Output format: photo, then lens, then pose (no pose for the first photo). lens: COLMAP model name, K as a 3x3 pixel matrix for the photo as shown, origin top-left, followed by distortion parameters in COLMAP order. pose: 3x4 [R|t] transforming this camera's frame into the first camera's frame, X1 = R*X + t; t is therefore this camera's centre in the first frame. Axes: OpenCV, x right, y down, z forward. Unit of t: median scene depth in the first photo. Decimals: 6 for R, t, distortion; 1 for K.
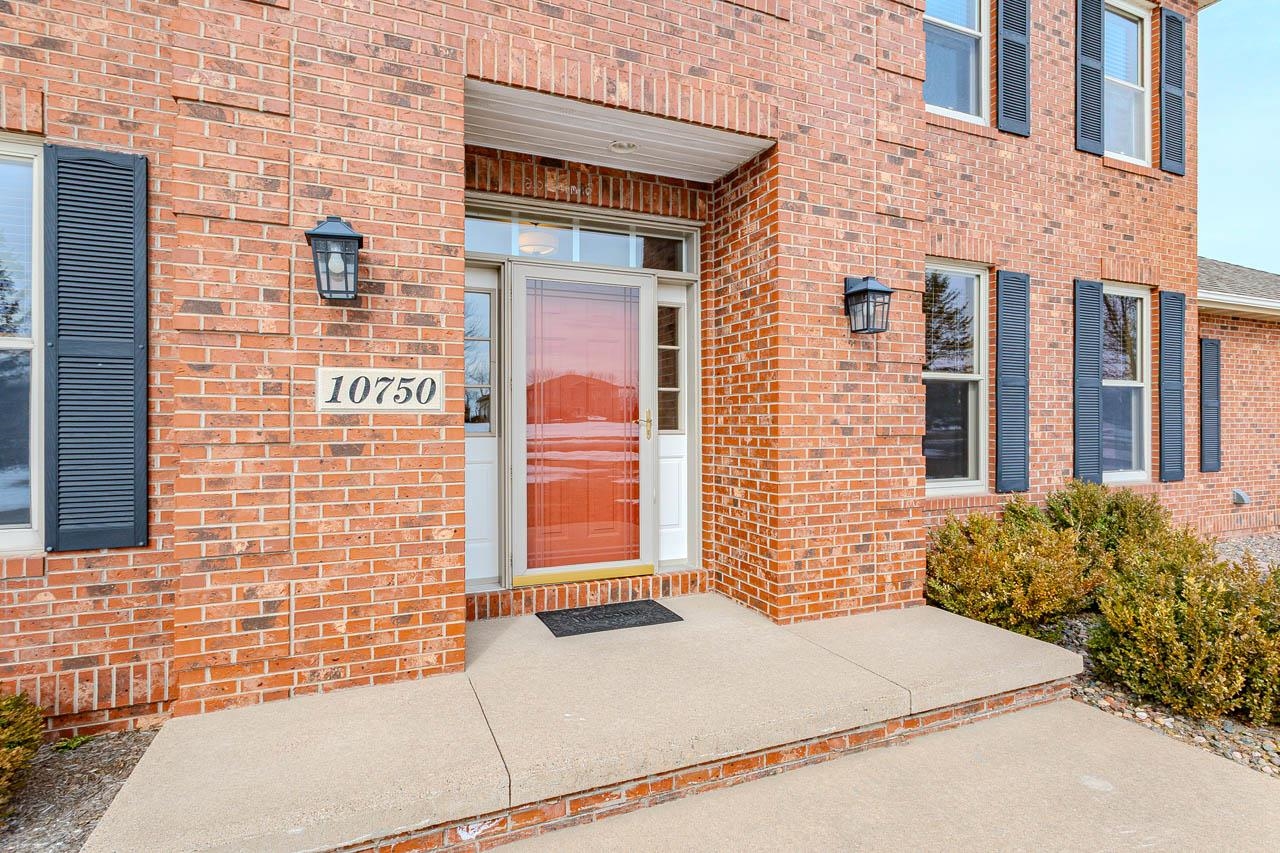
lens RADIAL K [[547.3, 0, 641.2], [0, 547.3, 414.6], [0, 0, 1]] dist [0.002601, 0.000169]
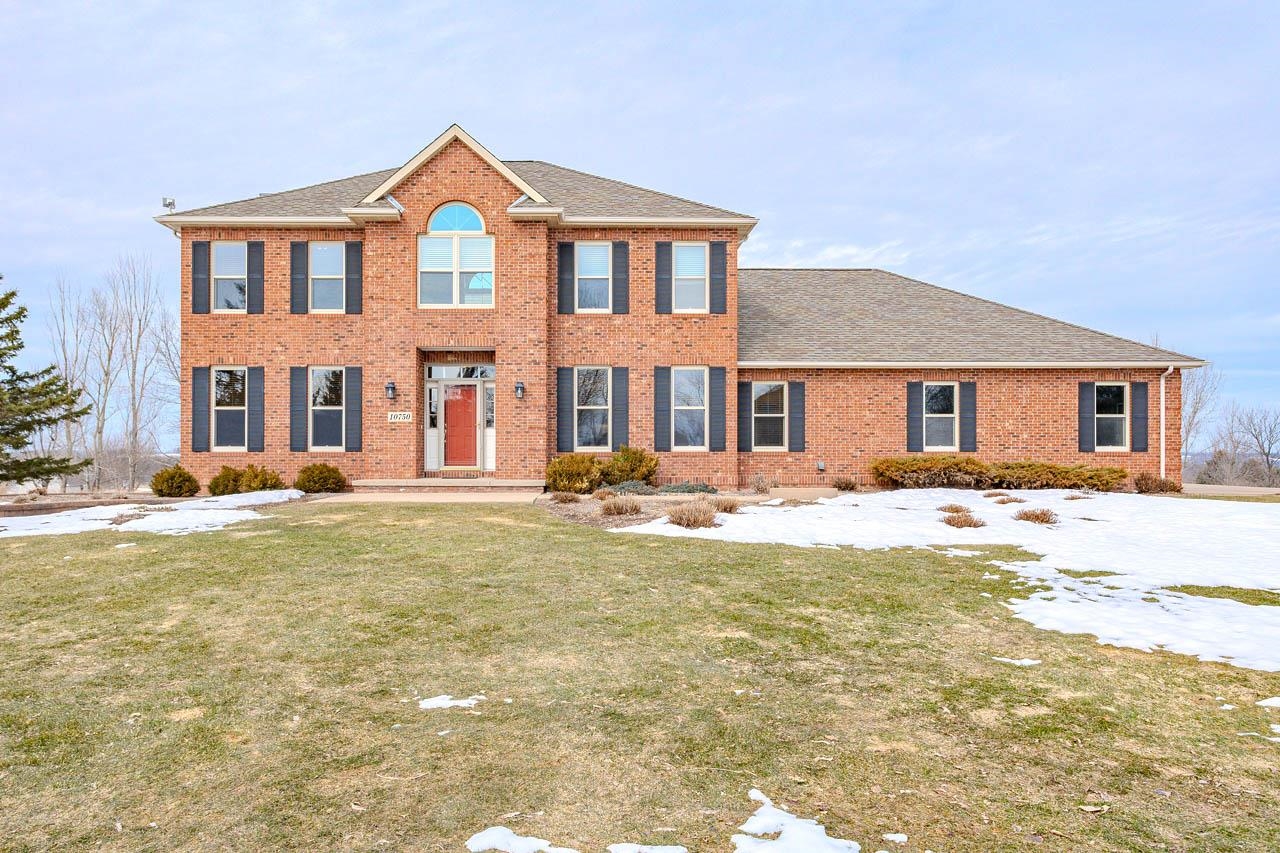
lens RADIAL K [[886.9, 0, 639.7], [0, 886.9, 431.7], [0, 0, 1]] dist [-0.004702, -0.000126]
pose [[0.909091, -0.006266, -0.416551, 3.329924], [0.001880, 0.999938, -0.010940, 0.123982], [0.416594, 0.009163, 0.909047, -3.689171]]
